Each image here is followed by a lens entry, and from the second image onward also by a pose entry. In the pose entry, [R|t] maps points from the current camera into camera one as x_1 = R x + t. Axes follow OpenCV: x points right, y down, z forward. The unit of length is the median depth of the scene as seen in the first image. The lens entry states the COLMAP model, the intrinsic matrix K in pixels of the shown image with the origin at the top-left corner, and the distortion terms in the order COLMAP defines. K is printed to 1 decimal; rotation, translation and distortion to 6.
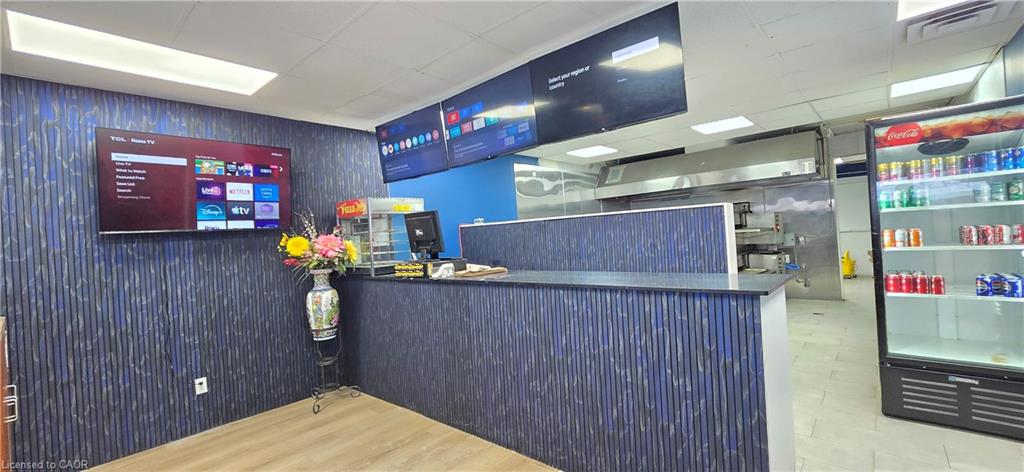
lens RADIAL K [[417.4, 0, 511.3], [0, 417.4, 233.7], [0, 0, 1]] dist [-0.007395, -0.000169]
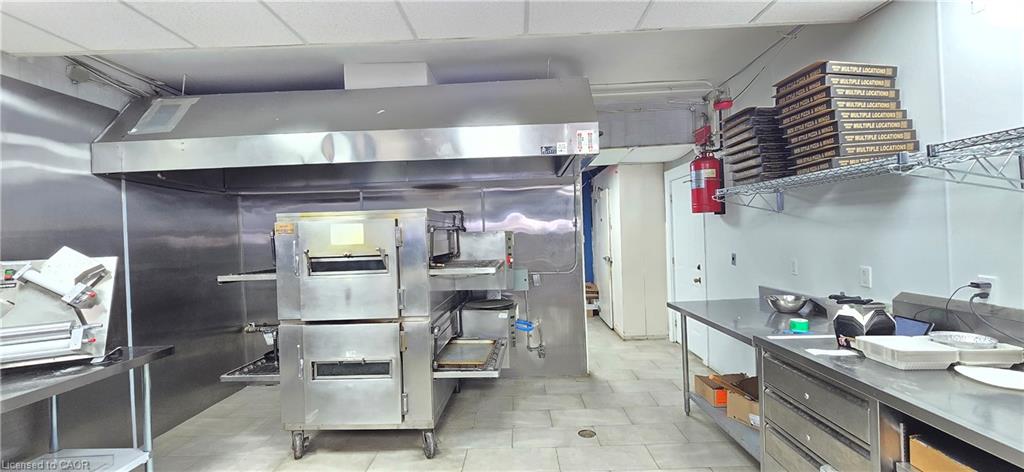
lens RADIAL K [[417.4, 0, 510.7], [0, 417.4, 234.6], [0, 0, 1]] dist [-0.007395, -0.000169]
pose [[0.753338, 0.041609, 0.656316, 0.553936], [-0.010216, 0.998616, -0.051583, -0.039769], [-0.657554, 0.032155, 0.752721, 1.163084]]
